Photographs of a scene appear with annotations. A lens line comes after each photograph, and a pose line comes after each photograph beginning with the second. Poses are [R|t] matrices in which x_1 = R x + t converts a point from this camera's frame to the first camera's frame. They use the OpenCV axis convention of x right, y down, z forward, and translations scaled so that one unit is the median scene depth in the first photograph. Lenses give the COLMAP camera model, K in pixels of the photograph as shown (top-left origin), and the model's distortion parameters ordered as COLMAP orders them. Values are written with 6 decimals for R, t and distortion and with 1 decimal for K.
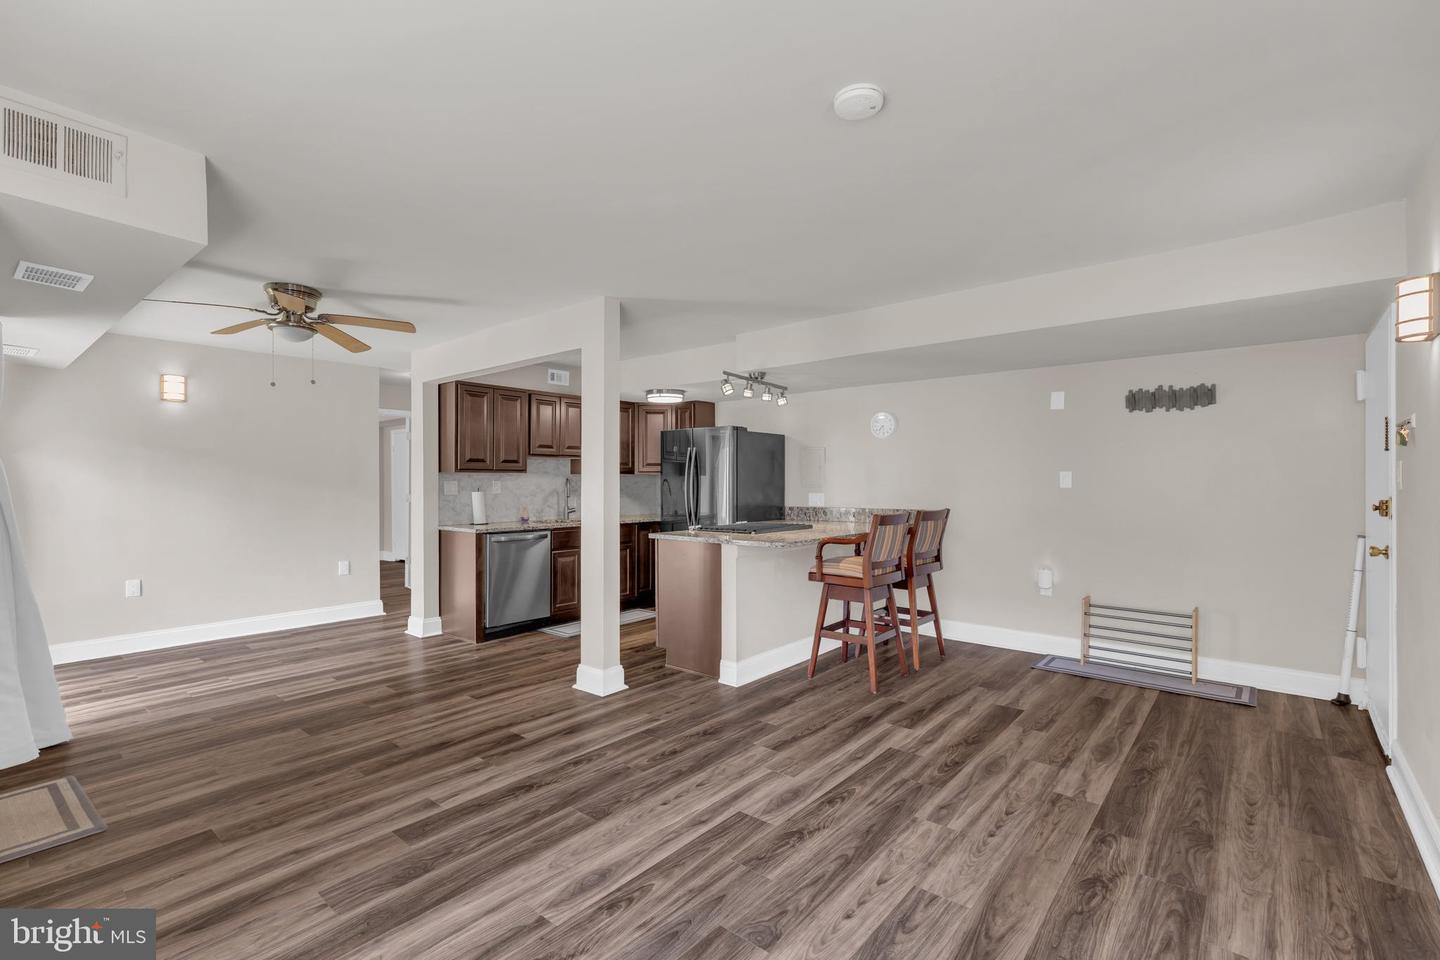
lens RADIAL K [[649.3, 0, 718.1], [0, 649.3, 480.9], [0, 0, 1]] dist [0.000257, -0.000256]
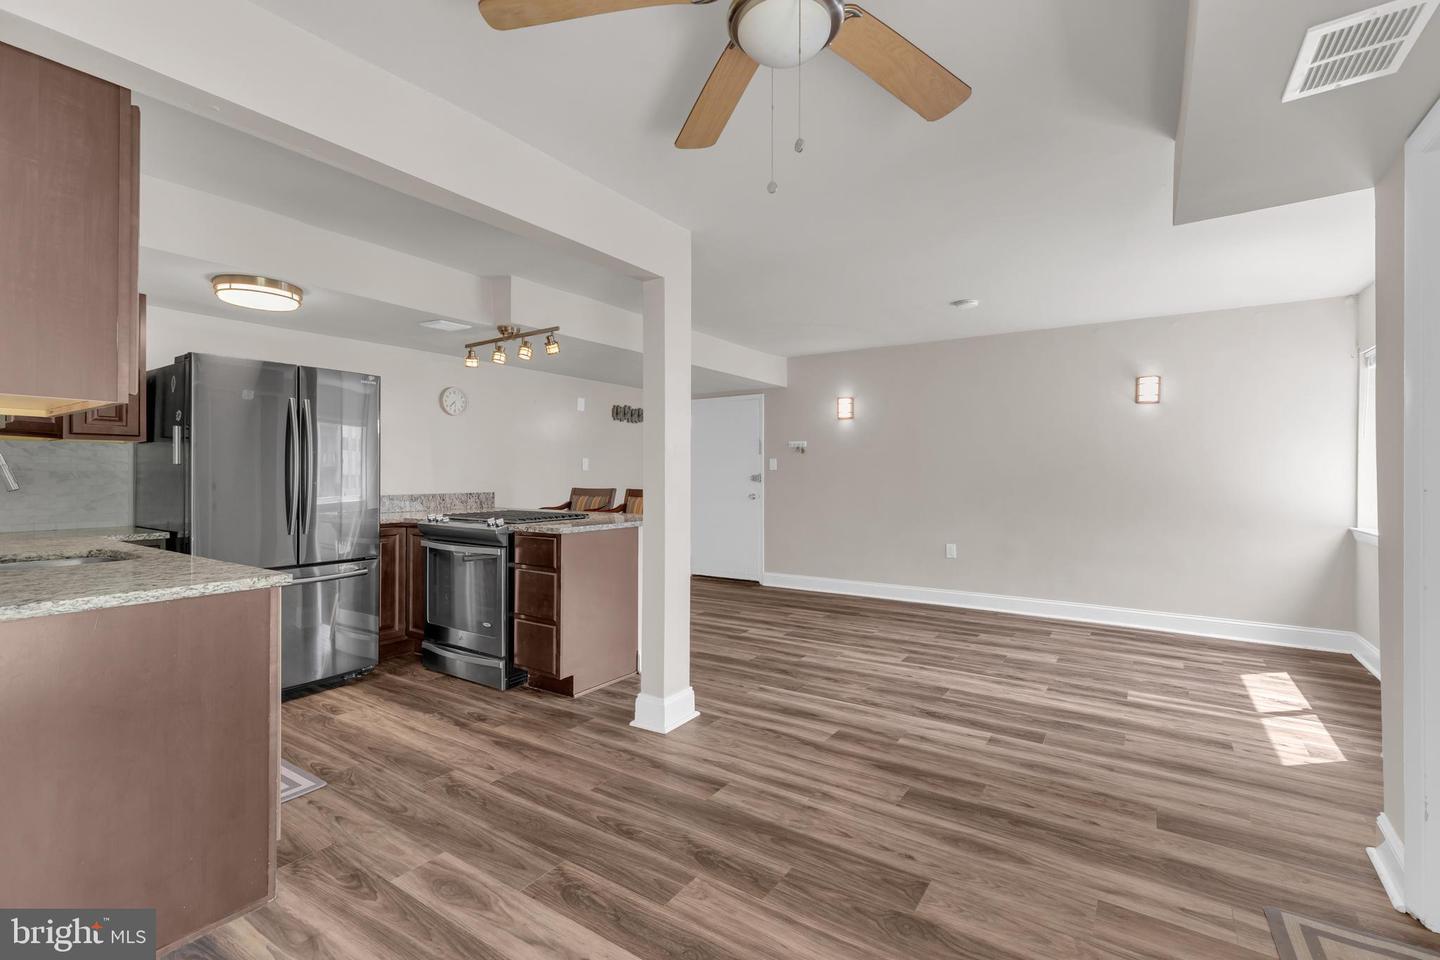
lens RADIAL K [[649.3, 0, 718.1], [0, 649.3, 480.9], [0, 0, 1]] dist [0.000257, -0.000256]
pose [[-0.109867, -0.009039, 0.993905, -1.338115], [0.000623, 0.999958, 0.009163, 0.031352], [-0.993946, 0.001625, -0.109857, 1.417442]]
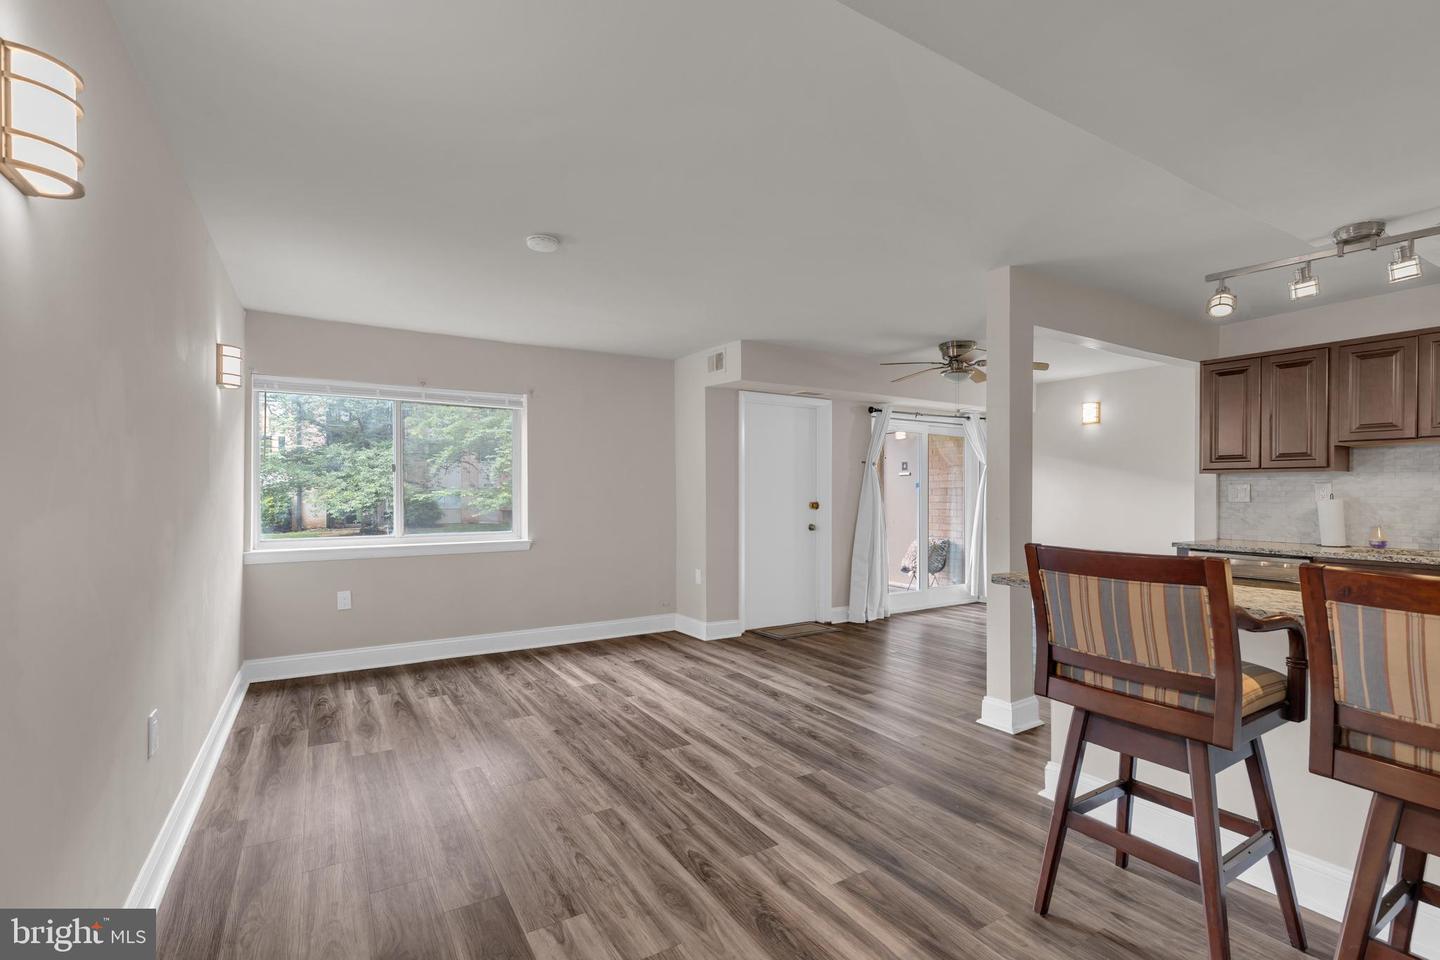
lens RADIAL K [[649.3, 0, 718.1], [0, 649.3, 480.9], [0, 0, 1]] dist [0.000257, -0.000256]
pose [[-0.314729, -0.013553, -0.949085, 1.056929], [0.001117, 0.999892, -0.014649, 0.013554], [0.949181, -0.005671, -0.314680, 1.253095]]
